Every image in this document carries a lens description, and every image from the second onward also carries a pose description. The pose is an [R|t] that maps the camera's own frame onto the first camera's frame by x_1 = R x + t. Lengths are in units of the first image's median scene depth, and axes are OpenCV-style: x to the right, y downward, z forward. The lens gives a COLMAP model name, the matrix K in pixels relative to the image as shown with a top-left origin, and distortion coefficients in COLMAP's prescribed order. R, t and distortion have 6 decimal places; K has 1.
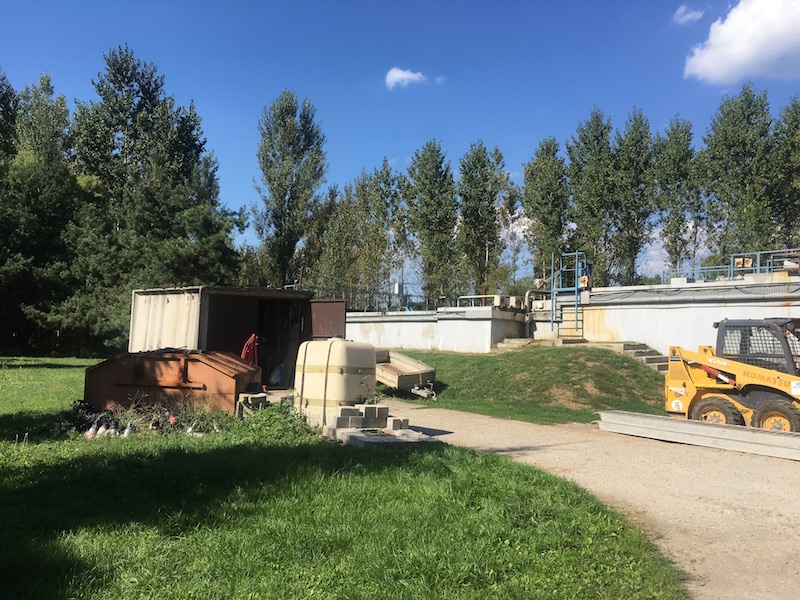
lens RADIAL K [[678.7, 0, 402.0], [0, 678.7, 304.0], [0, 0, 1]] dist [0.095616, -0.140554]
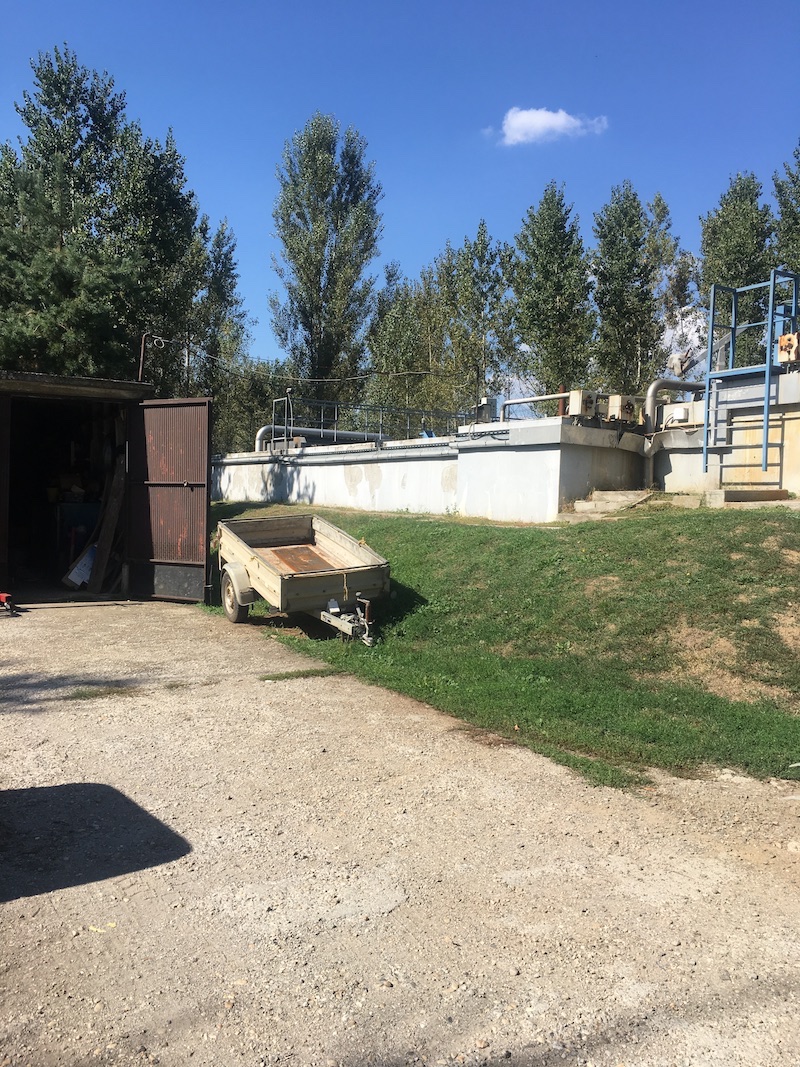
lens RADIAL K [[906.9, 0, 400.0], [0, 906.9, 533.5], [0, 0, 1]] dist [0.085362, -0.114921]
pose [[0.989232, 0.009794, -0.146027, 0.108248], [0.002807, 0.996305, 0.085838, 0.026296], [0.146328, -0.085323, 0.985550, 0.381558]]
